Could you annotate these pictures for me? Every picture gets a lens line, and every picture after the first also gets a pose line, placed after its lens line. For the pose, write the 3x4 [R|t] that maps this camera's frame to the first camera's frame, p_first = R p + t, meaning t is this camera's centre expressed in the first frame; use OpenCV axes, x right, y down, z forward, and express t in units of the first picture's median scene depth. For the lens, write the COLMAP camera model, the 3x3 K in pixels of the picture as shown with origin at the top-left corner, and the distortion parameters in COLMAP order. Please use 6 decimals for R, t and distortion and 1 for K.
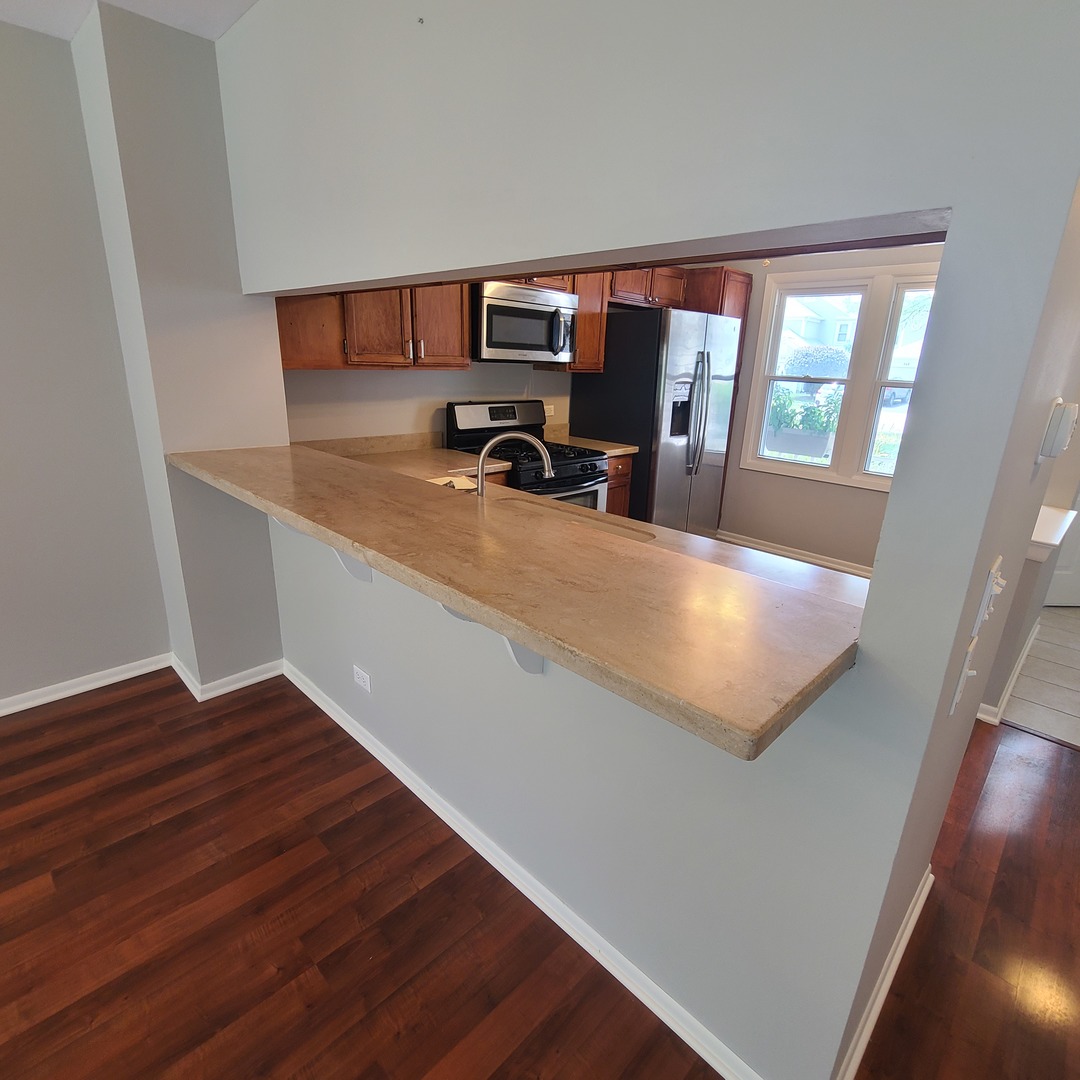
lens RADIAL K [[587.2, 0, 546.2], [0, 587.2, 543.4], [0, 0, 1]] dist [-0.003854, 0.000042]
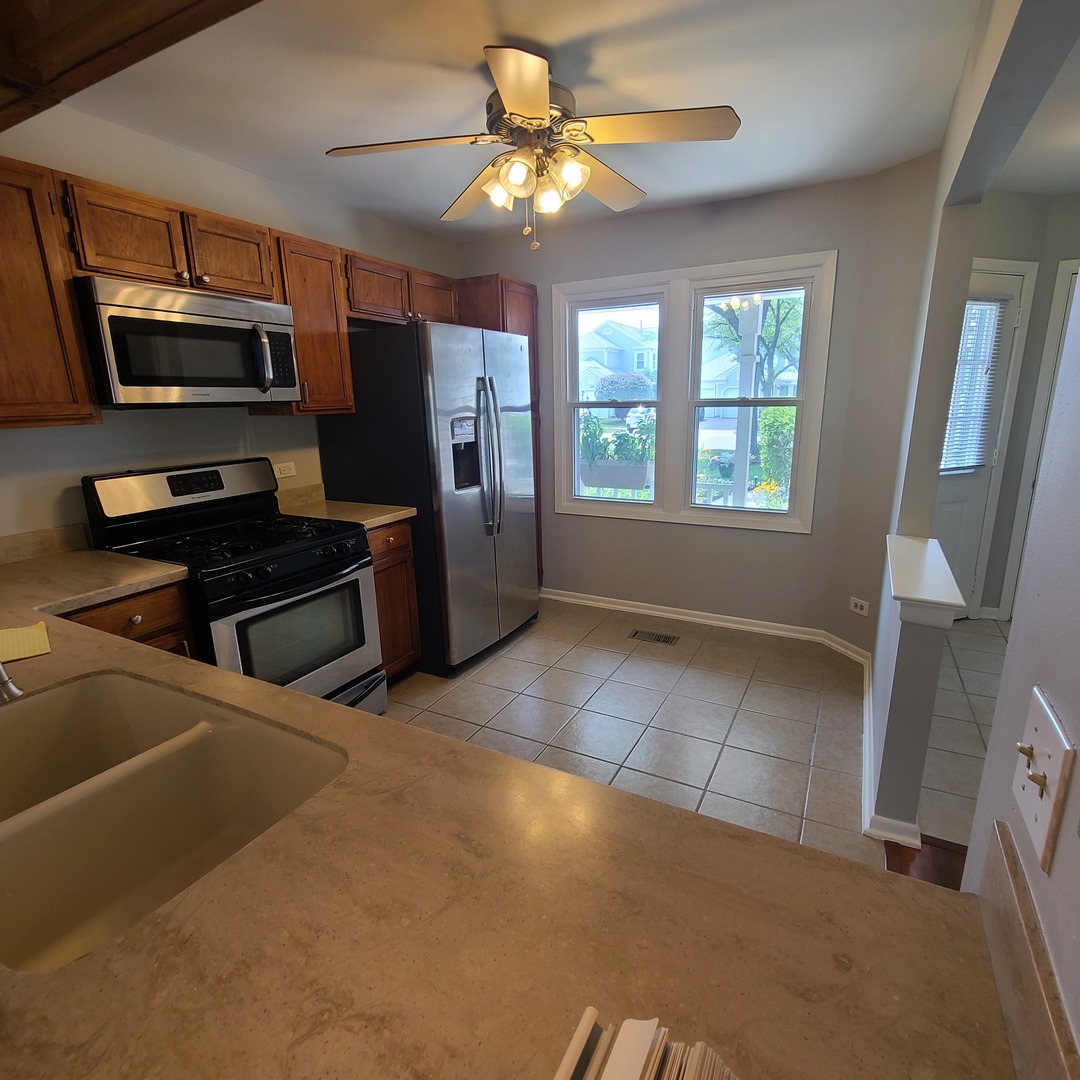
lens RADIAL K [[587.2, 0, 546.2], [0, 587.2, 543.4], [0, 0, 1]] dist [-0.003854, 0.000042]
pose [[0.956520, -0.125171, 0.263441, 0.113986], [0.140340, 0.989315, -0.039494, -0.068101], [-0.255682, 0.074748, 0.963867, 0.249232]]
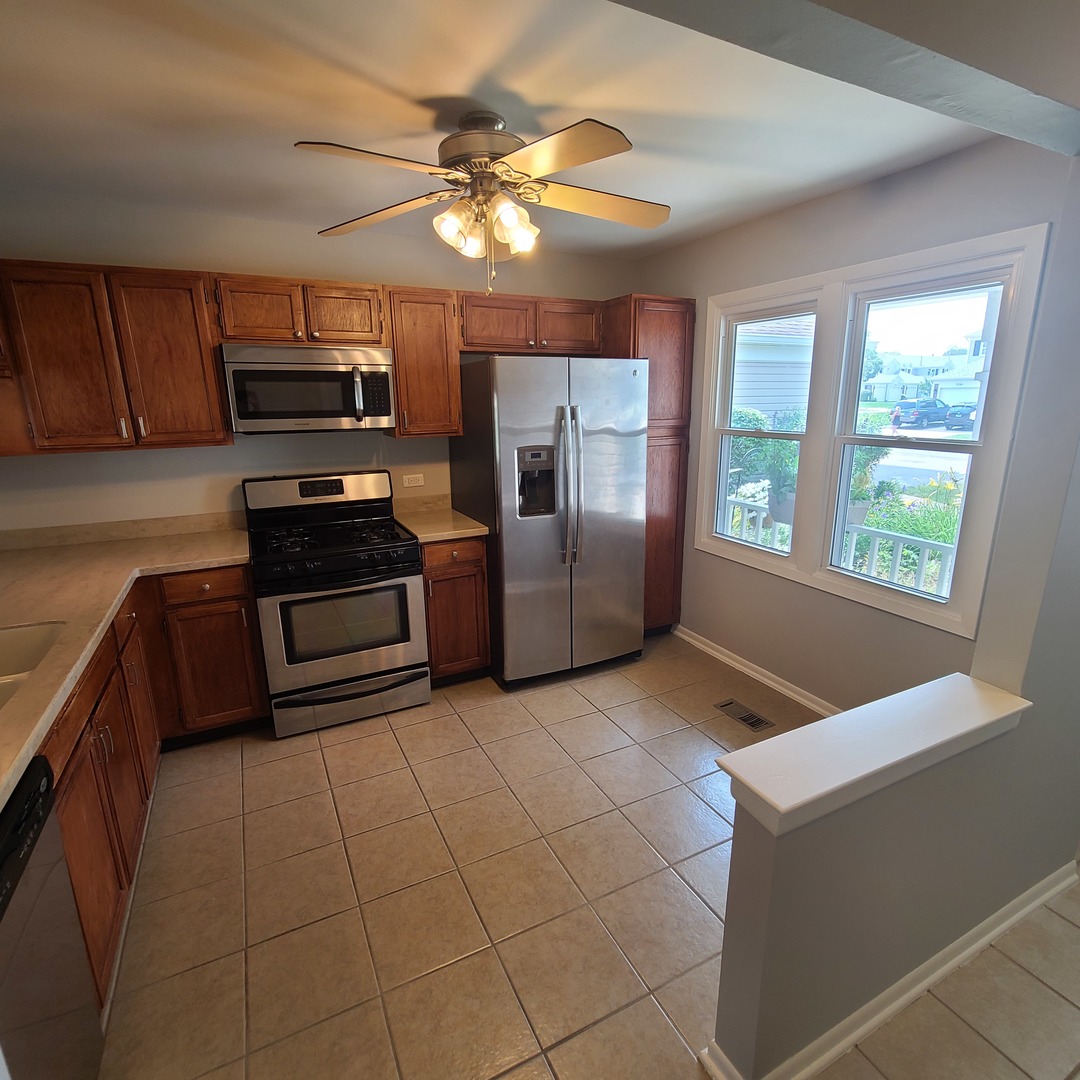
lens RADIAL K [[587.2, 0, 546.2], [0, 587.2, 543.4], [0, 0, 1]] dist [-0.003854, 0.000042]
pose [[0.947892, 0.030723, -0.317108, 0.483810], [-0.050891, 0.997160, -0.055512, -0.103351], [0.314502, 0.068757, 0.946763, 0.276031]]
